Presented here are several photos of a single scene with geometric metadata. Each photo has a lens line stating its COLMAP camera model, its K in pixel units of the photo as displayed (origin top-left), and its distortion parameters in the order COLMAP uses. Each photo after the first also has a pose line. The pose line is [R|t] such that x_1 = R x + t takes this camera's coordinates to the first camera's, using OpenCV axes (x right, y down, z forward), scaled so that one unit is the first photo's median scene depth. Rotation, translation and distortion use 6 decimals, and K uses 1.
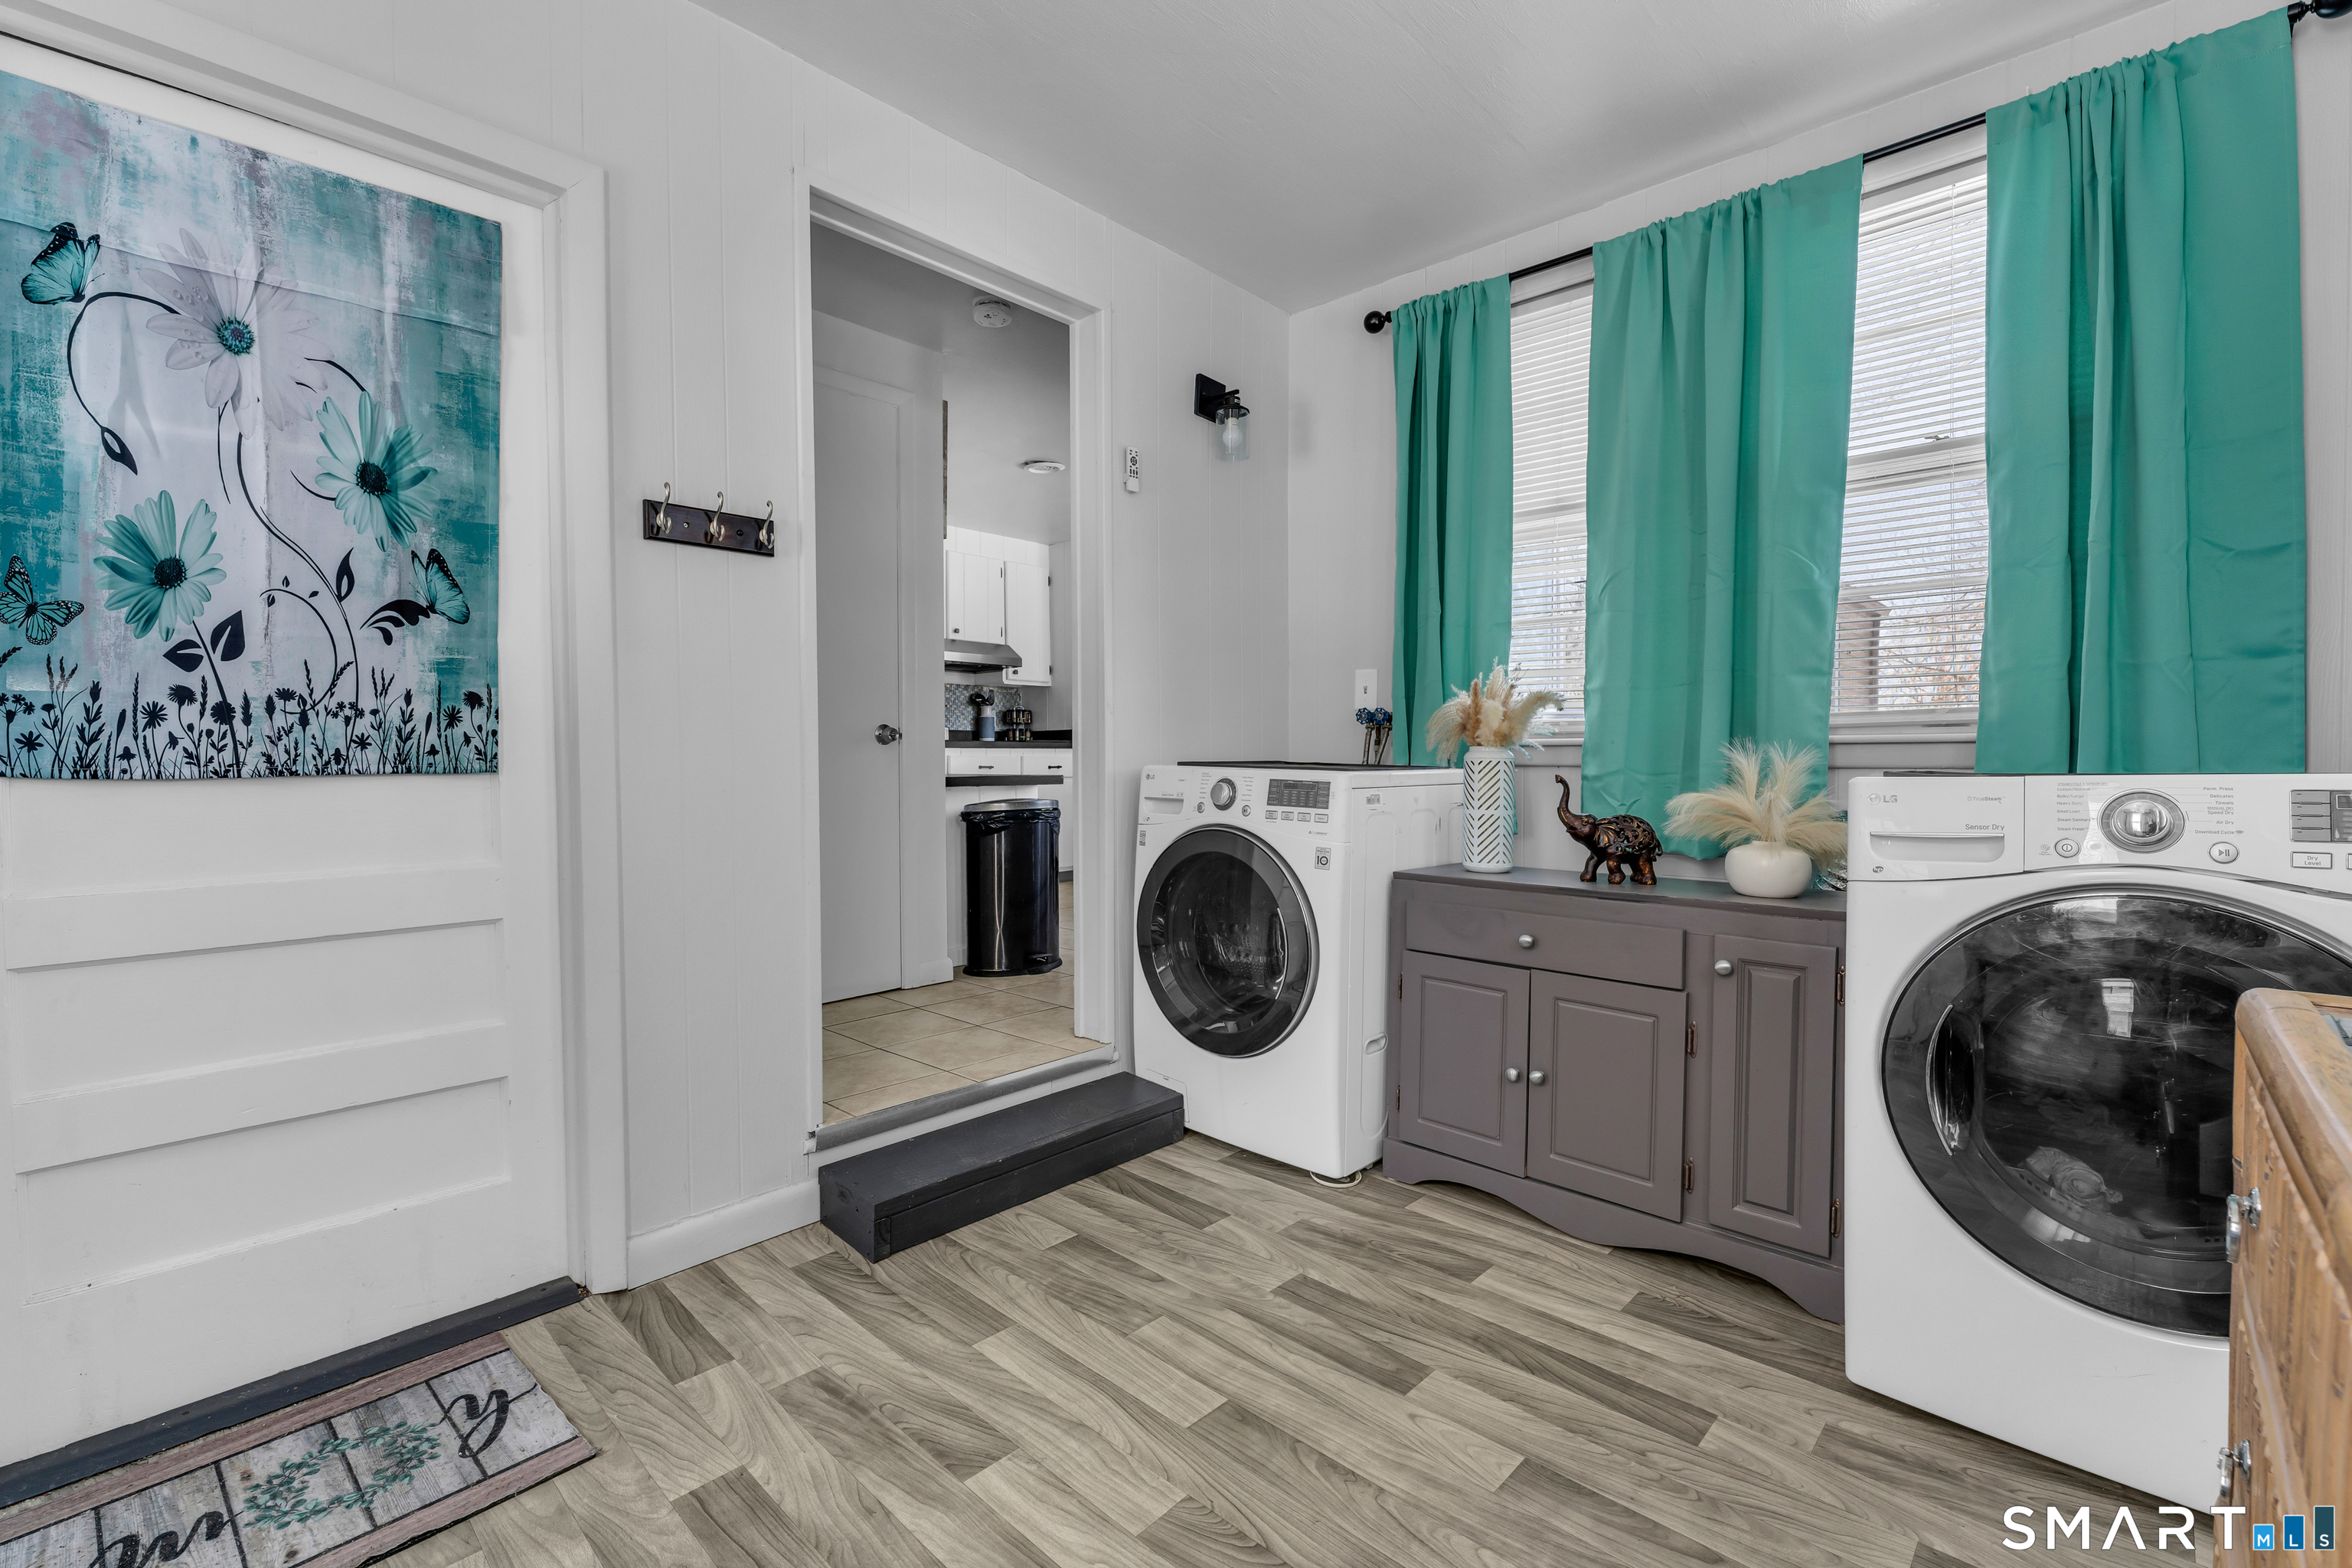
lens RADIAL K [[999.5, 0, 1173.6], [0, 999.5, 774.8], [0, 0, 1]] dist [0.000224, 0.000001]
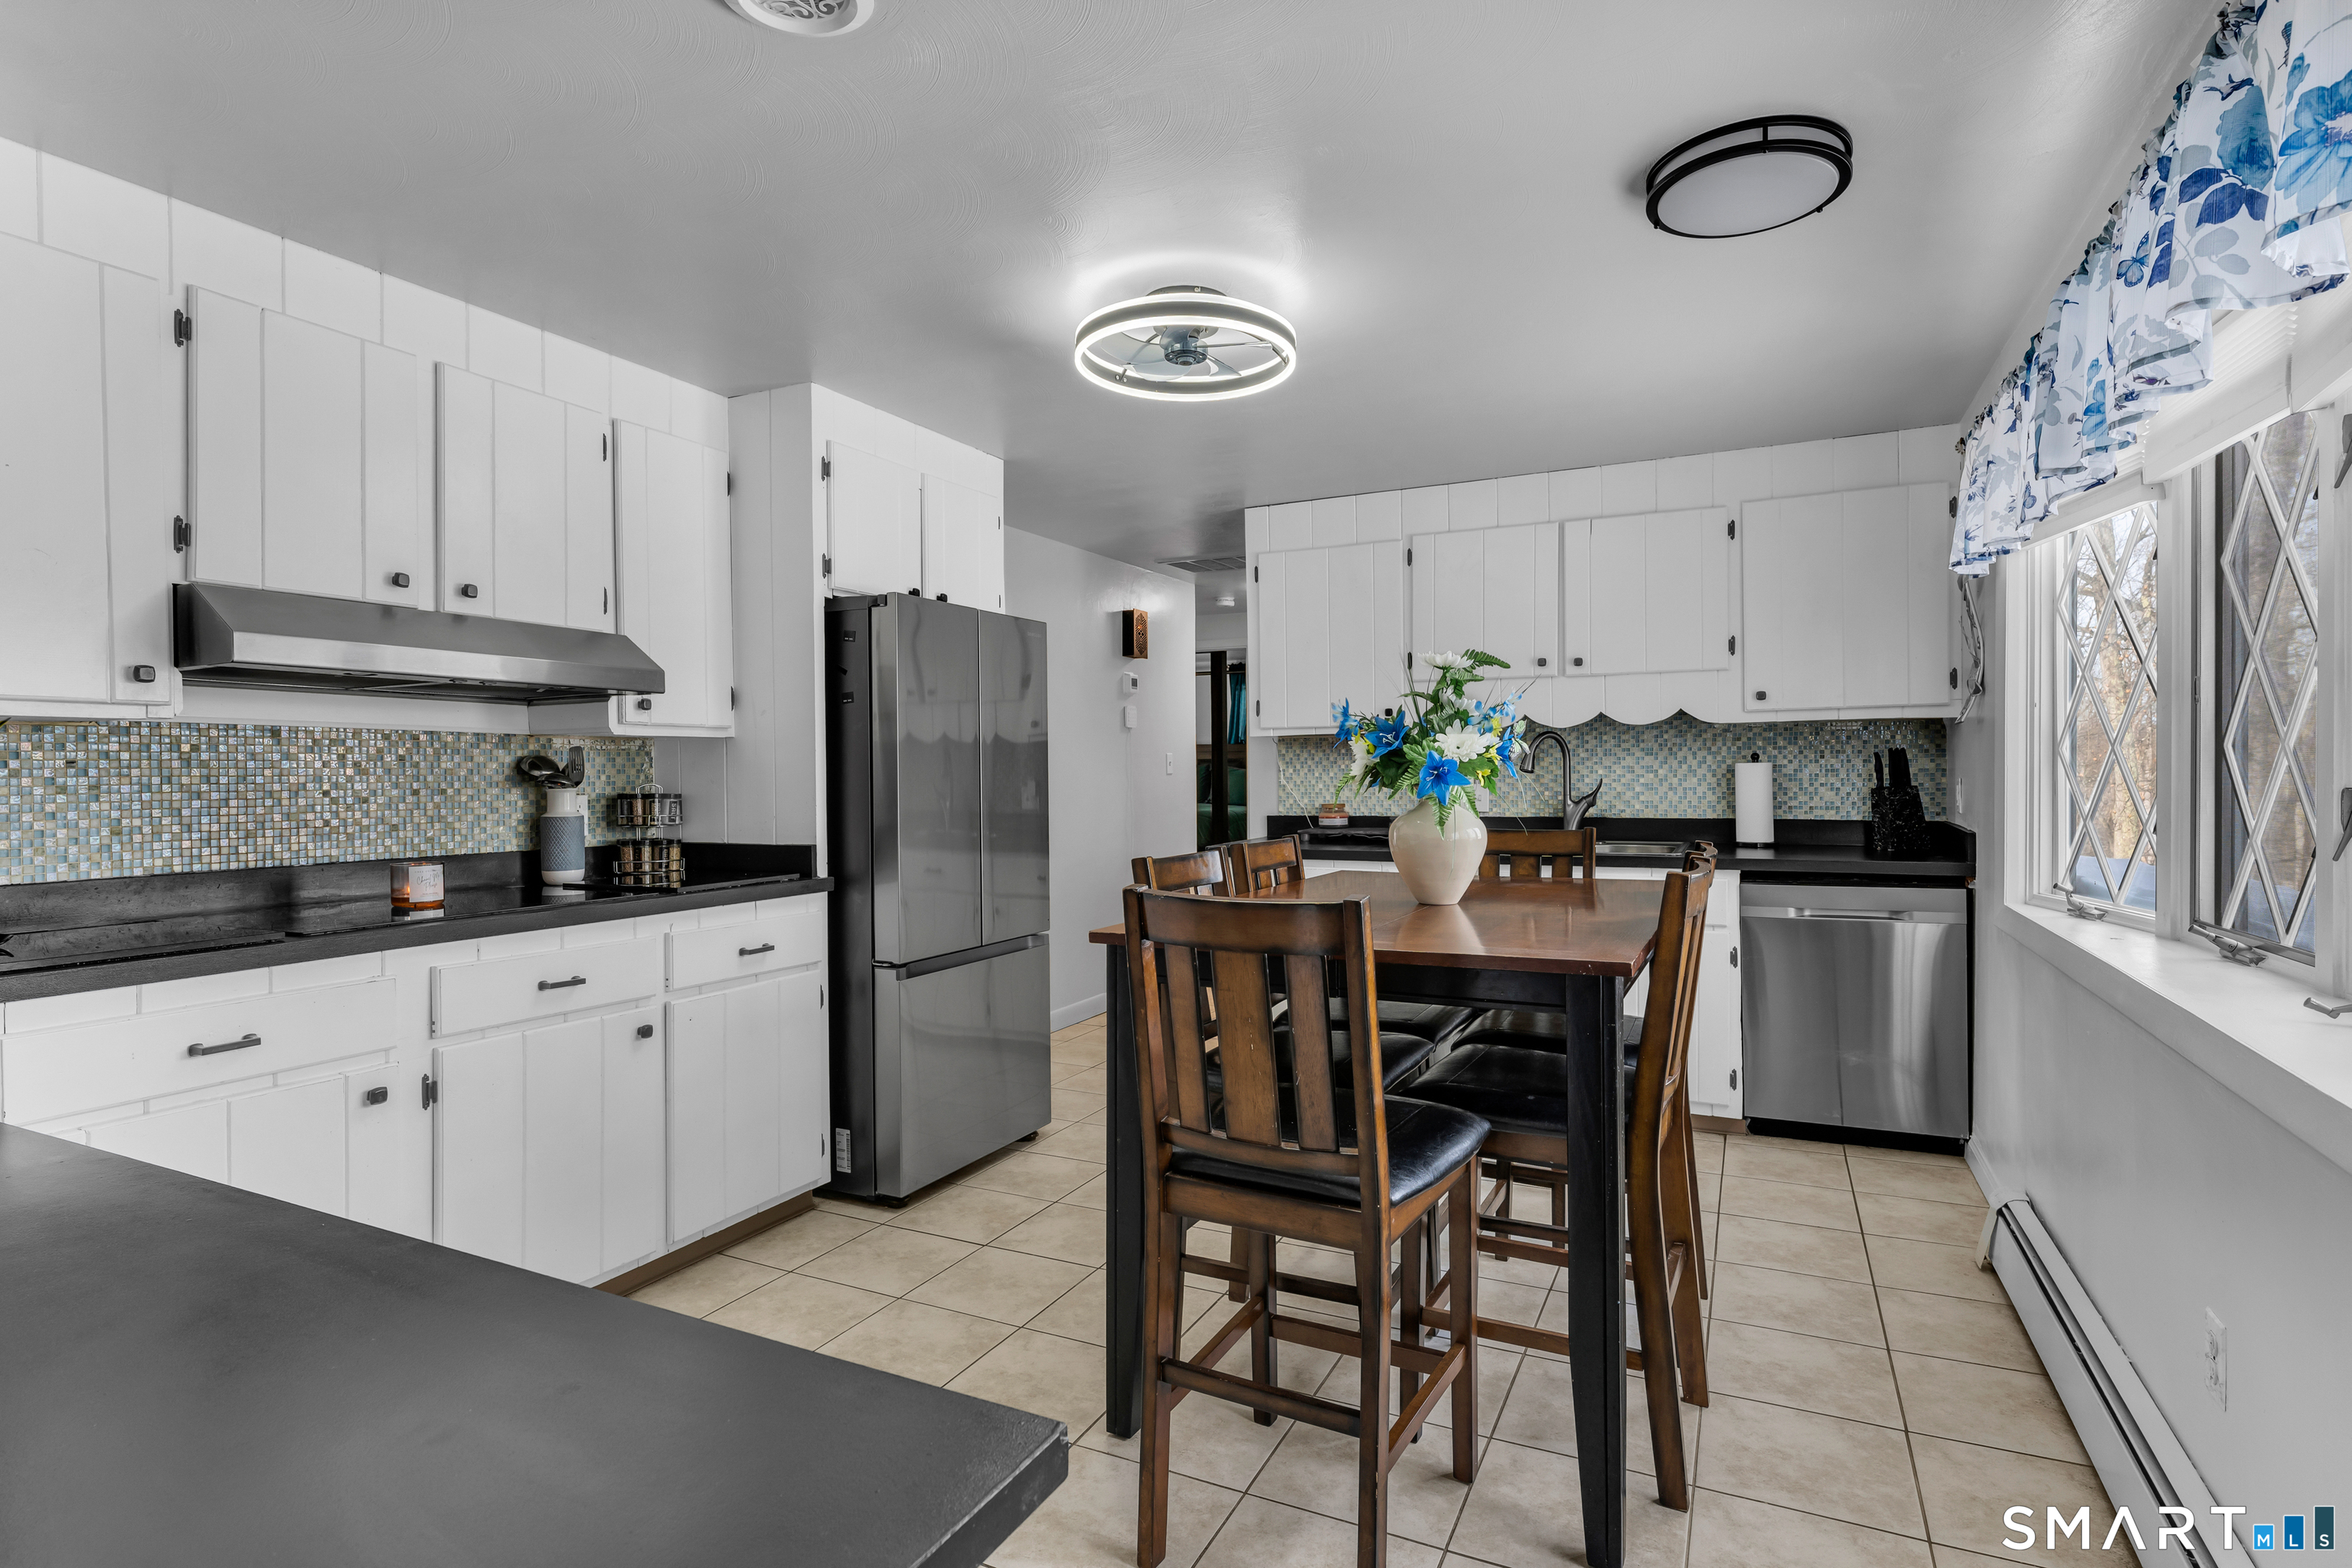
lens RADIAL K [[1192.7, 0, 1169.7], [0, 1192.7, 780.8], [0, 0, 1]] dist [-0.002190, 0.000021]
pose [[0.961363, -0.002874, 0.275270, -0.086854], [0.008014, 0.999814, -0.017551, -0.061766], [-0.275168, 0.019079, 0.961207, 0.485003]]
